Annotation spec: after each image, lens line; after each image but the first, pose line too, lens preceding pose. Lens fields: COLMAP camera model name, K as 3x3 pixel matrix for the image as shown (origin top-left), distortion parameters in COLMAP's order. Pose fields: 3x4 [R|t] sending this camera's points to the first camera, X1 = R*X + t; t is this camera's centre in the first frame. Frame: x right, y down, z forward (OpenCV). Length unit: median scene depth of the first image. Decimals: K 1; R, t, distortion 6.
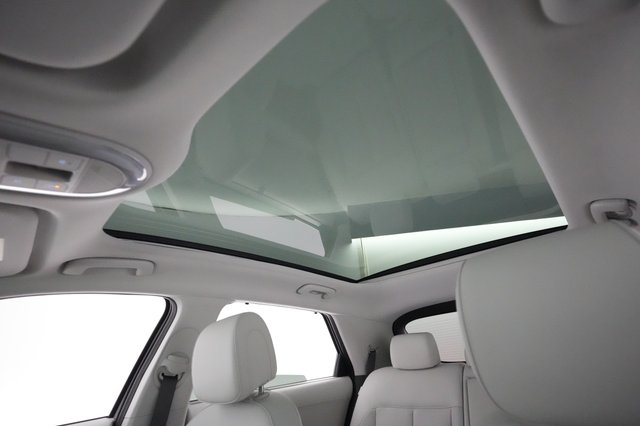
lens RADIAL K [[308.7, 0, 320.0], [0, 308.7, 213.0], [0, 0, 1]] dist [-0.003206, -0.000548]
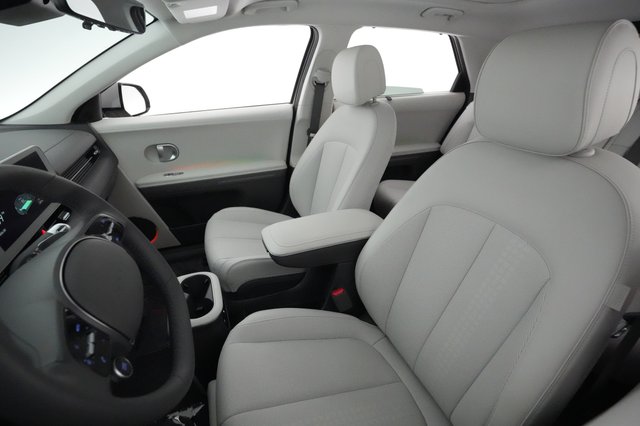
lens RADIAL K [[308.7, 0, 320.0], [0, 308.7, 213.0], [0, 0, 1]] dist [-0.003206, -0.000548]
pose [[0.901251, 0.251065, -0.353146, 0.211751], [0.126952, 0.626251, 0.769216, -0.240820], [0.414281, -0.738089, 0.532536, -0.282651]]
